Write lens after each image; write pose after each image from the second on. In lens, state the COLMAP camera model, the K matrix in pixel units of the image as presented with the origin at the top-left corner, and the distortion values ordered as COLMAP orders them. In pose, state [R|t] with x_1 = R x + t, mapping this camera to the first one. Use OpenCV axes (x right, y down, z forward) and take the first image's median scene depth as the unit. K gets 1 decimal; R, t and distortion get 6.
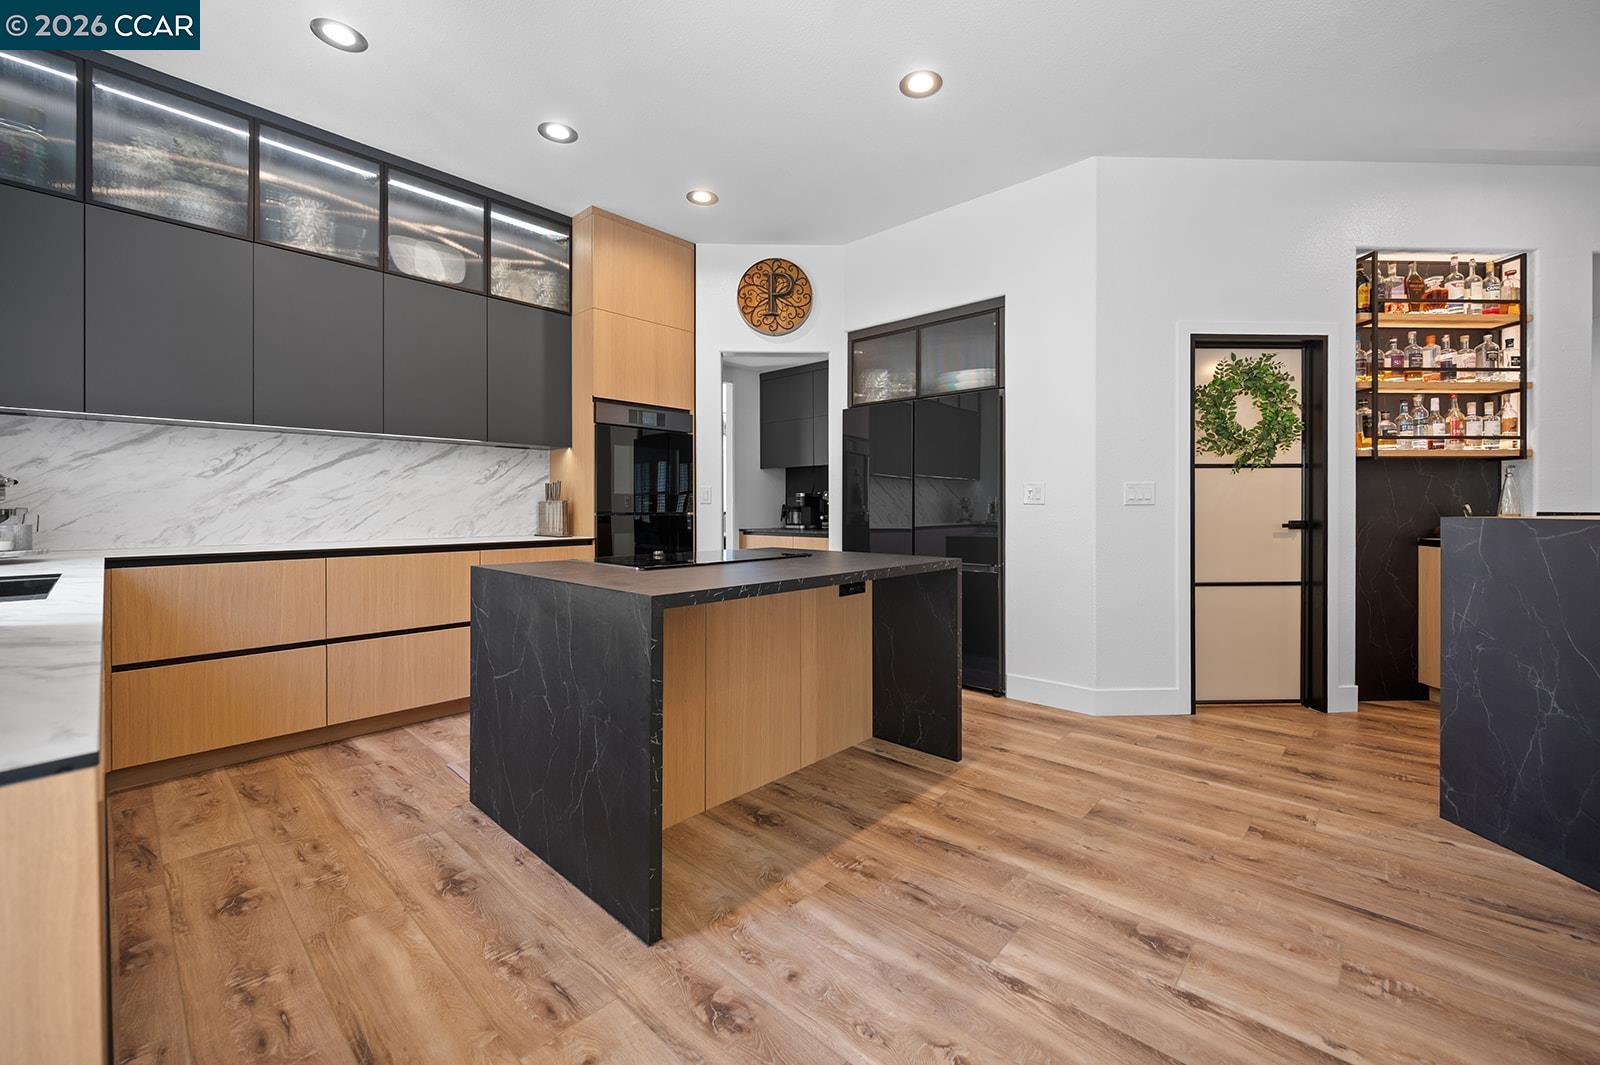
lens RADIAL K [[644.7, 0, 800.0], [0, 644.7, 504.4], [0, 0, 1]] dist [0.011056, 0.000238]
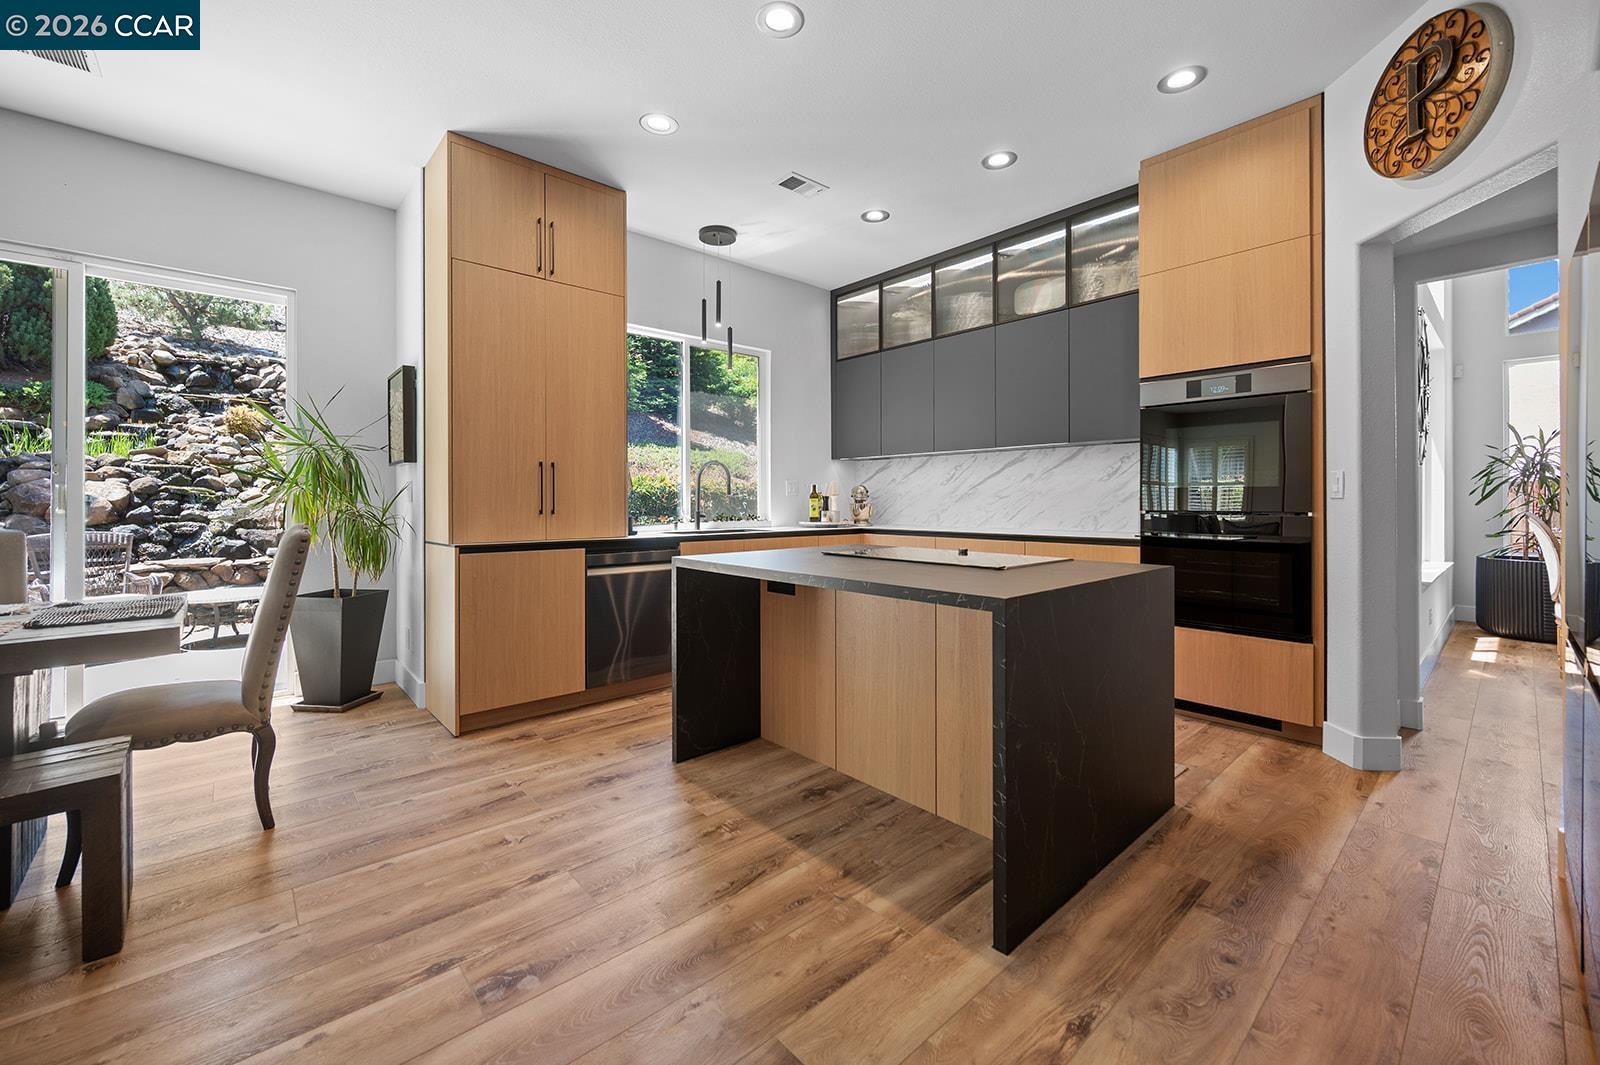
lens RADIAL K [[635.7, 0, 800.1], [0, 635.7, 500.4], [0, 0, 1]] dist [0.000985, -0.000129]
pose [[-0.098776, -0.000916, -0.995109, 0.957533], [0.001391, 0.999998, -0.001059, -0.001401], [0.995109, -0.001488, -0.098775, 1.025014]]
